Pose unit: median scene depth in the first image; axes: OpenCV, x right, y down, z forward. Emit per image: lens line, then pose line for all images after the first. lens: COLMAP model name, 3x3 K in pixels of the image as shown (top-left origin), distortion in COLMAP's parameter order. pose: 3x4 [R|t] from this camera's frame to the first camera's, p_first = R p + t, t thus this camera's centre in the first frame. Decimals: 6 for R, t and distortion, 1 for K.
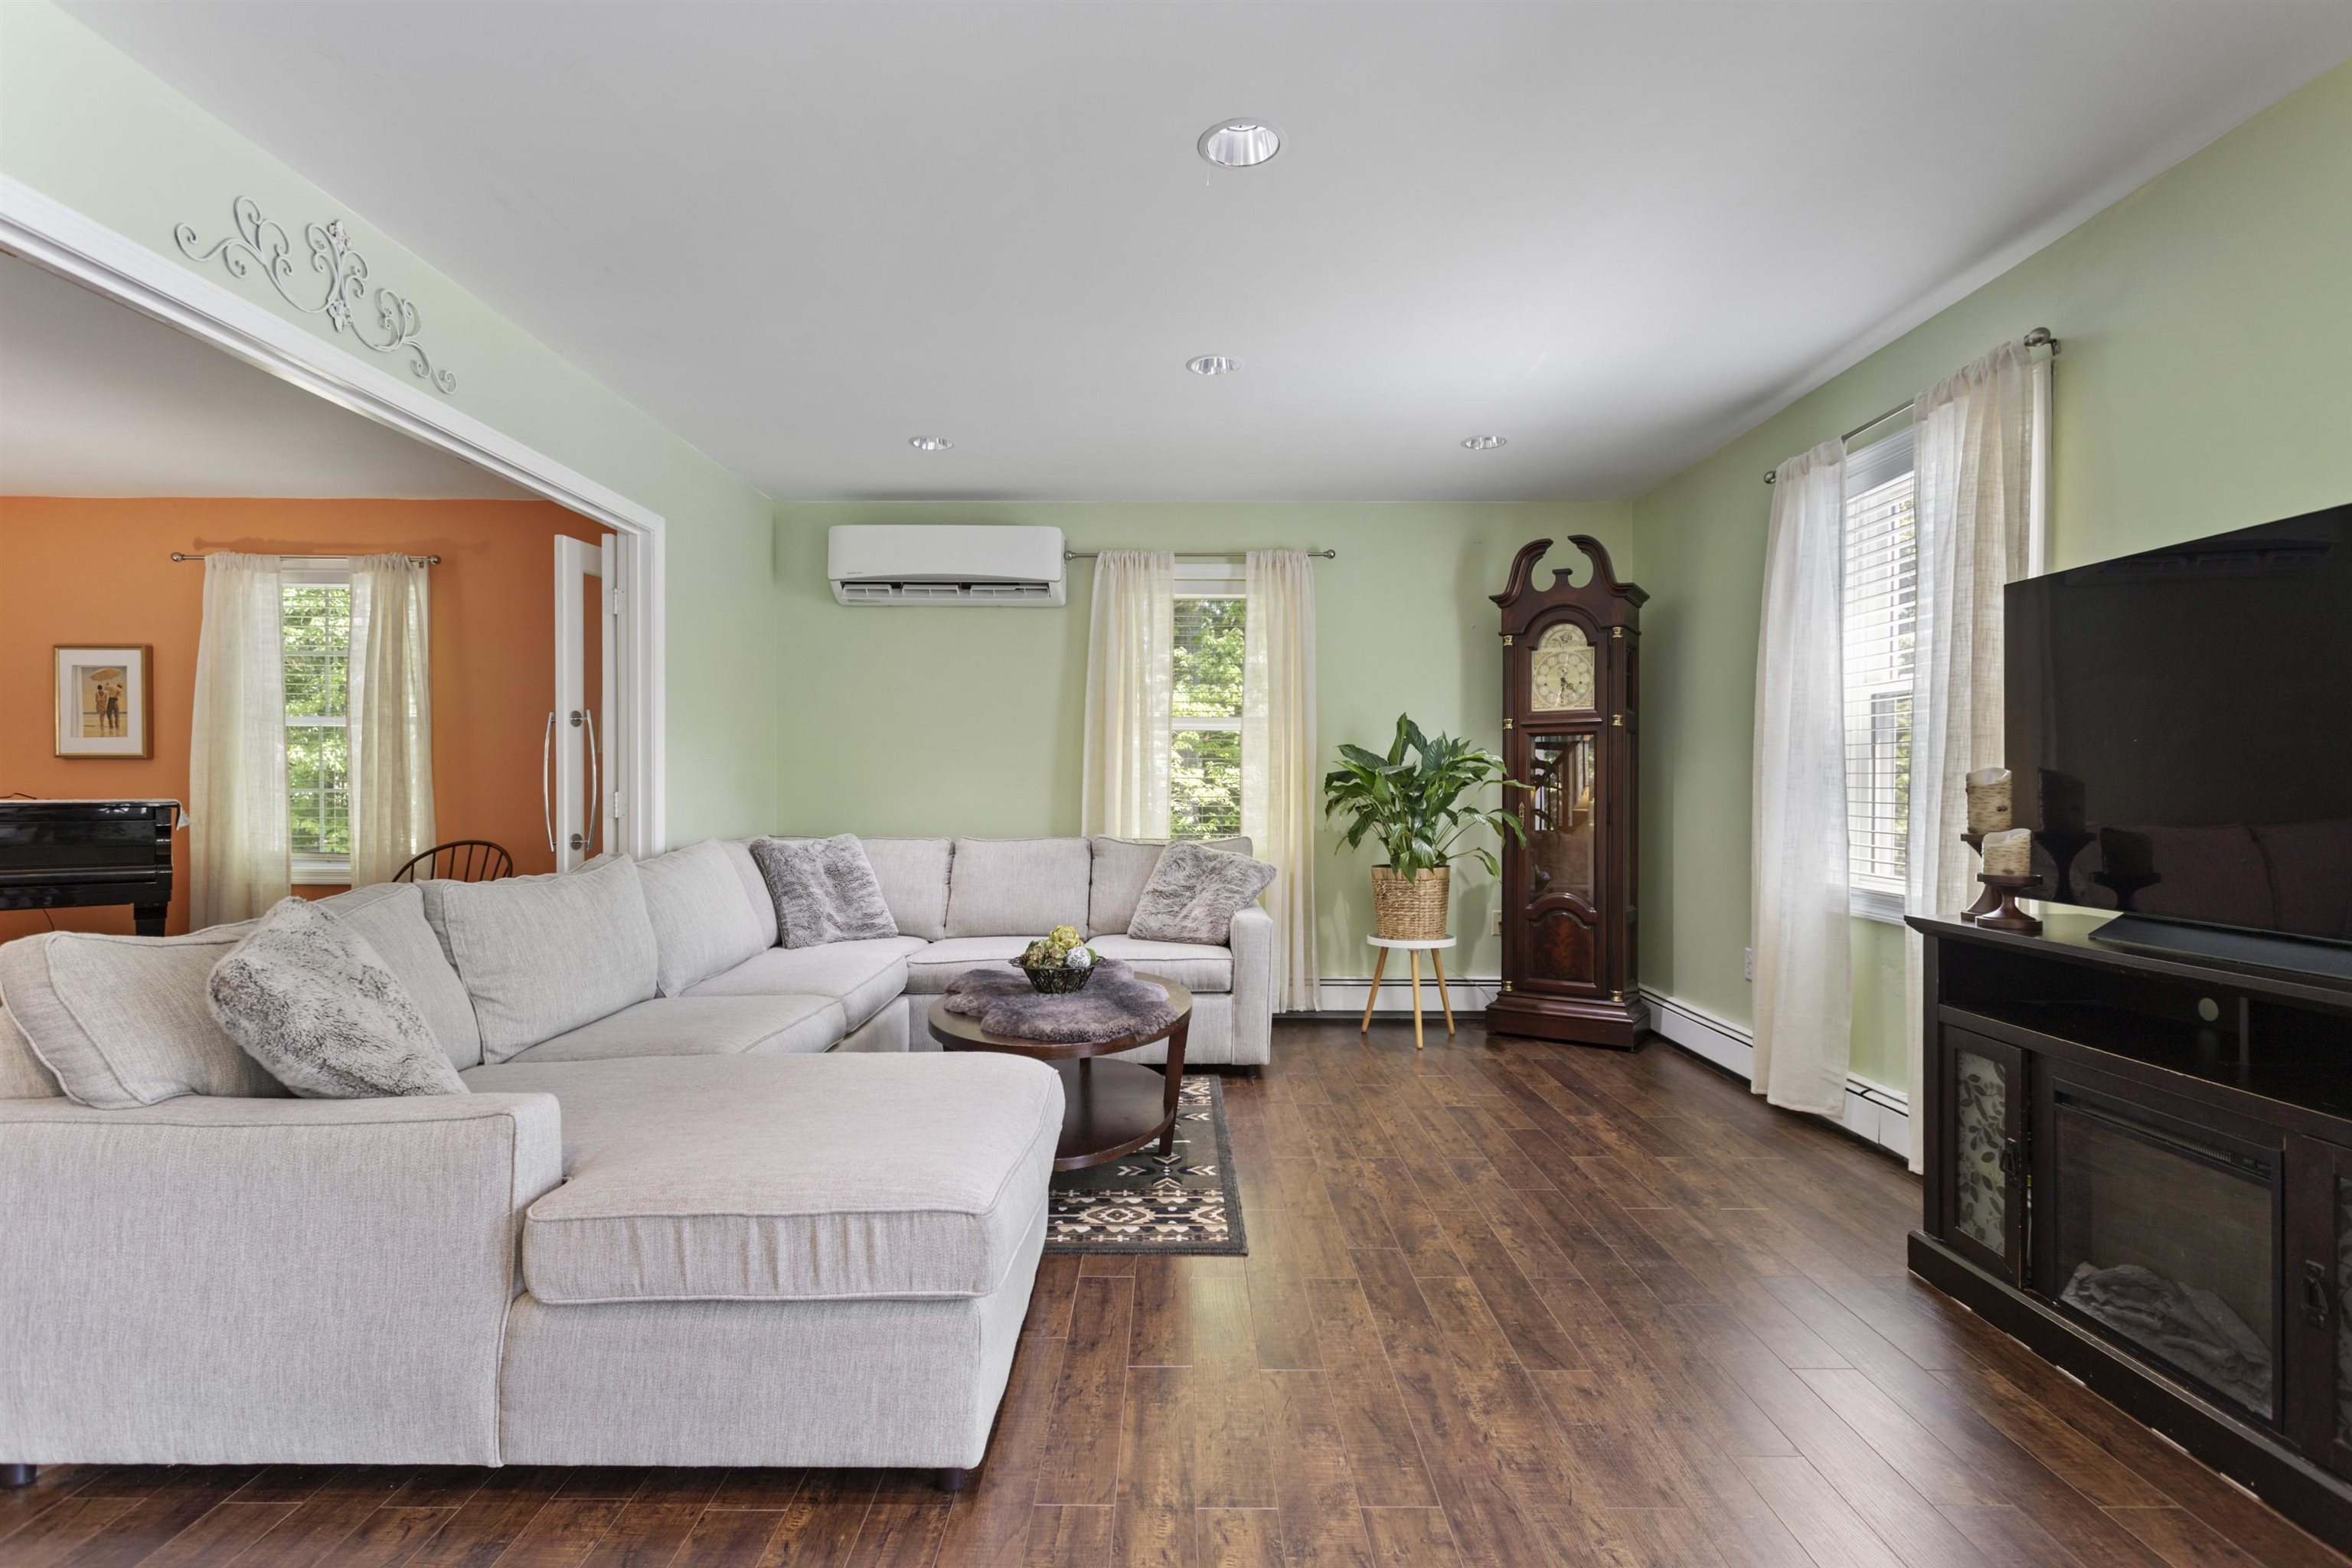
lens RADIAL K [[1143.5, 0, 1167.5], [0, 1143.5, 788.2], [0, 0, 1]] dist [0.001295, 0.003964]
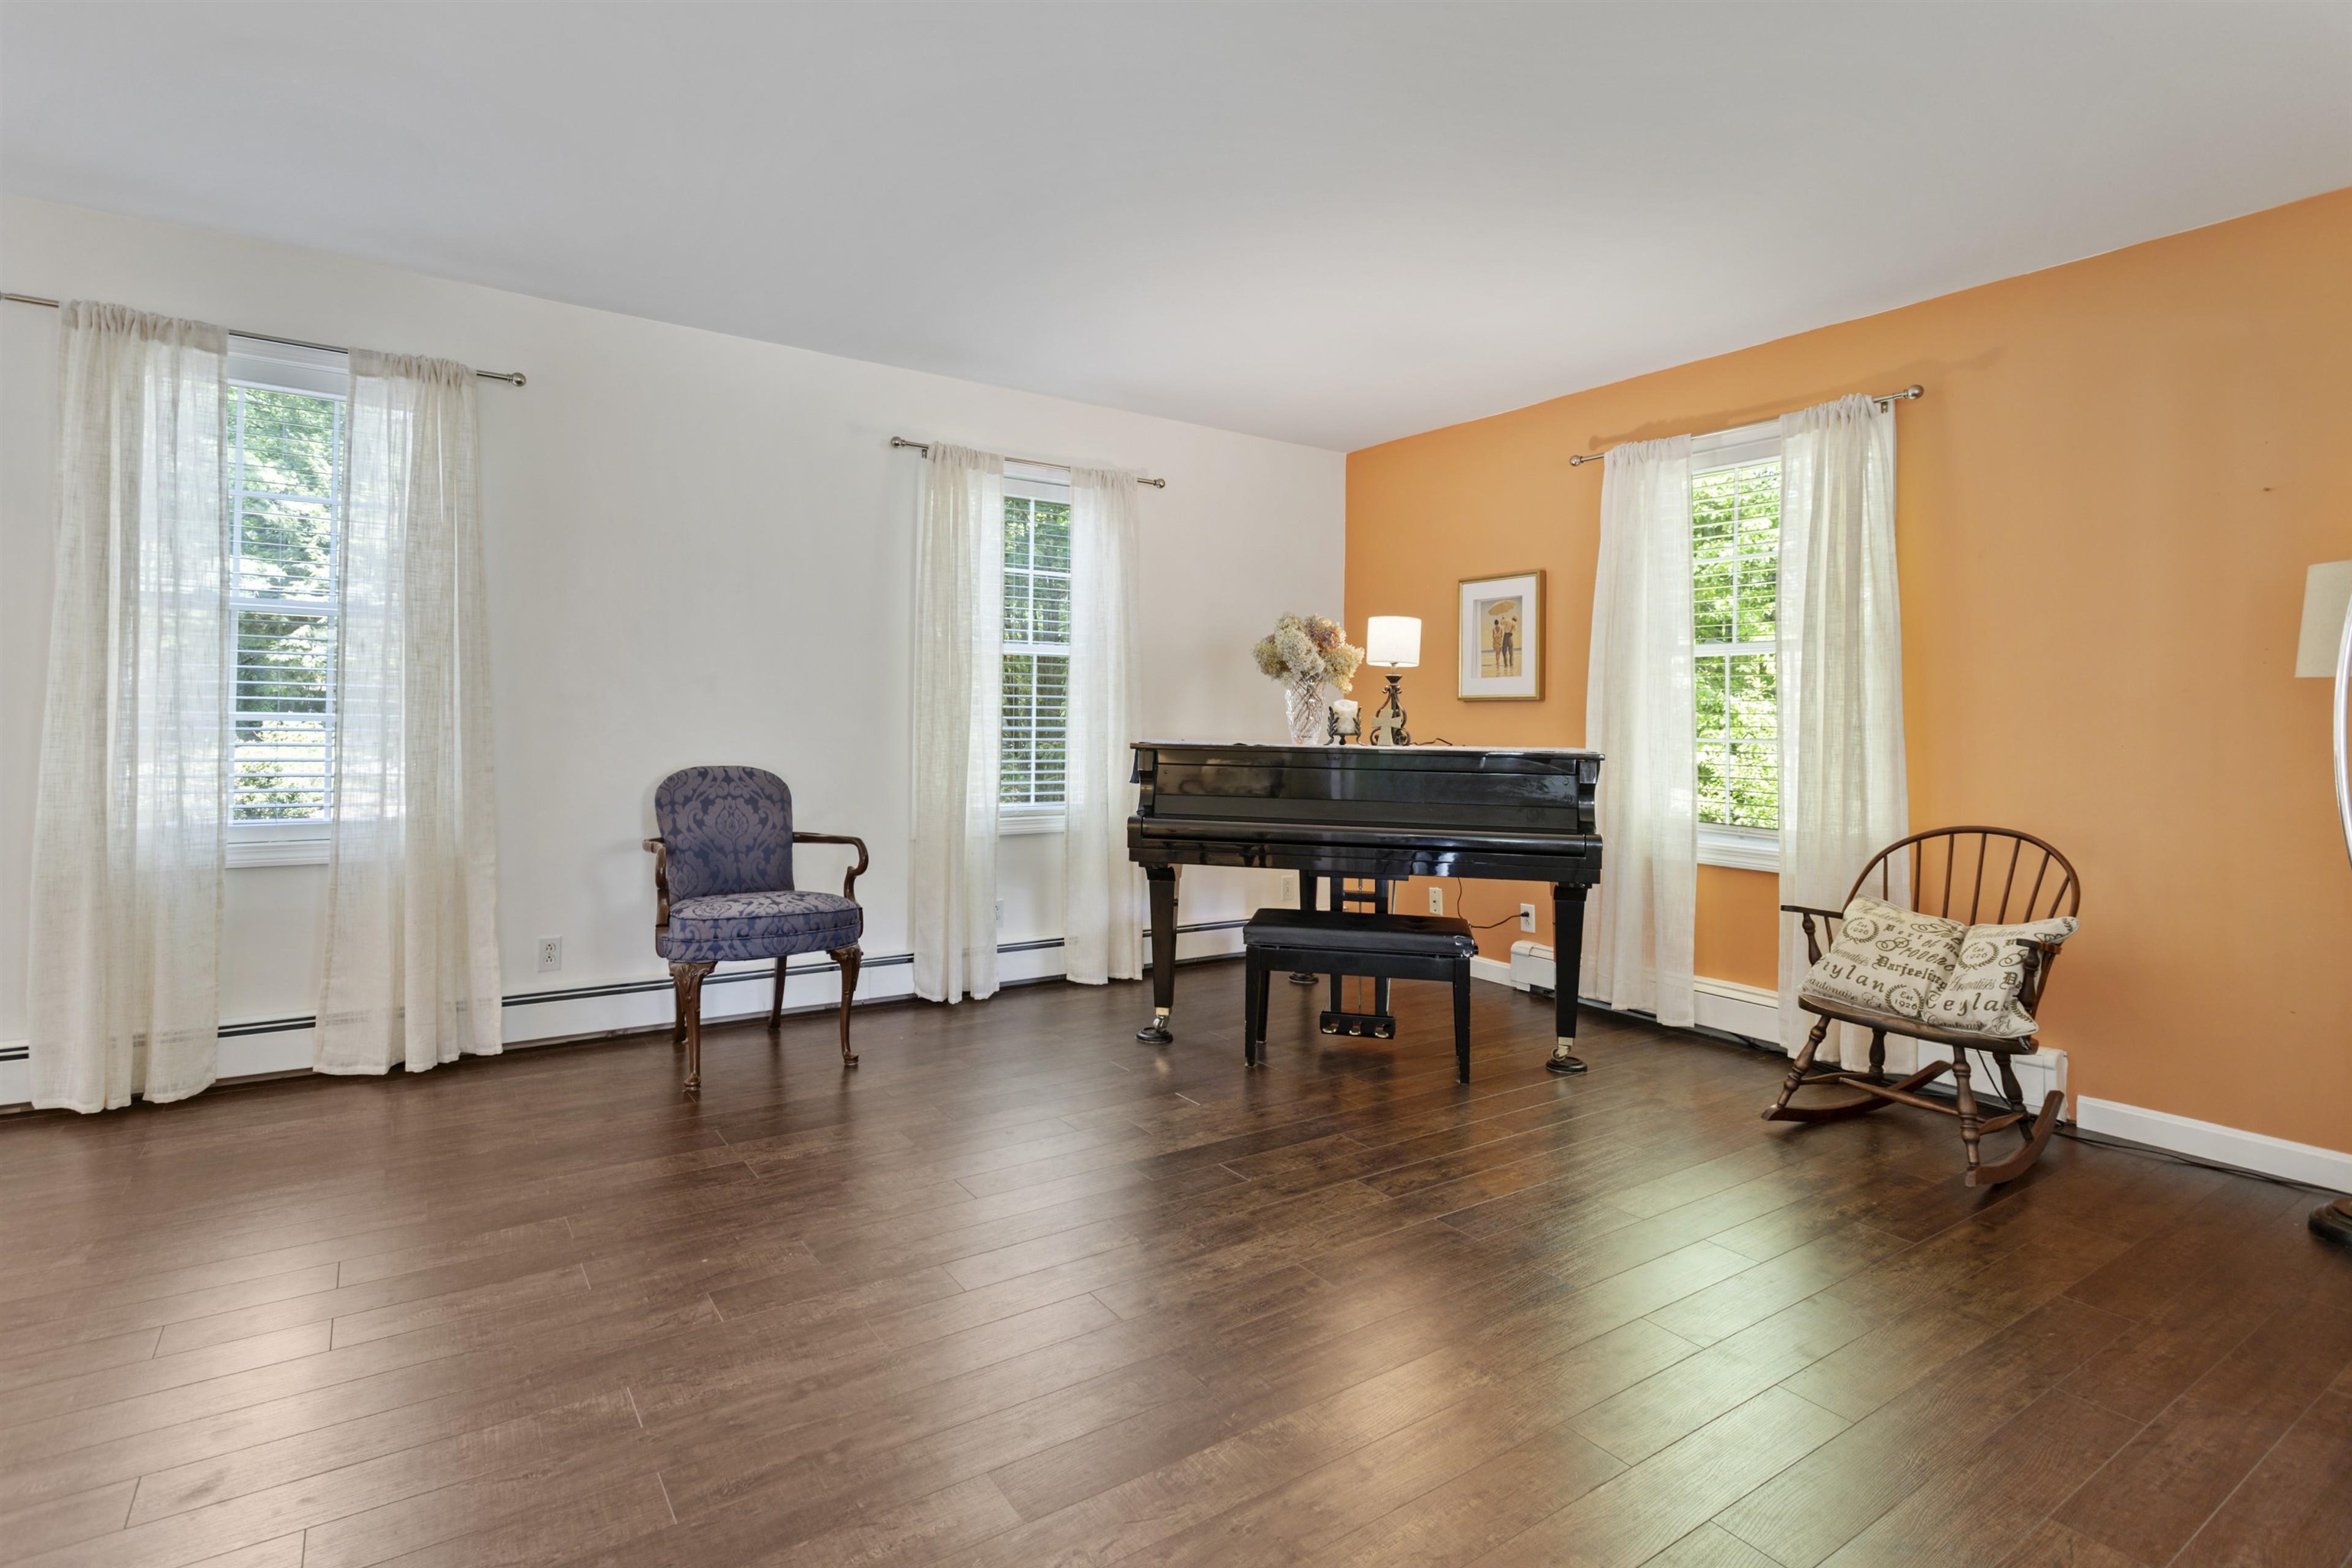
lens RADIAL K [[1143.5, 0, 1140.9], [0, 1143.5, 721.7], [0, 0, 1]] dist [0.001295, 0.003964]
pose [[0.555124, 0.006148, -0.831745, -0.382718], [-0.013897, 0.999902, -0.001885, -0.003943], [0.831651, 0.012605, 0.555155, 0.303745]]
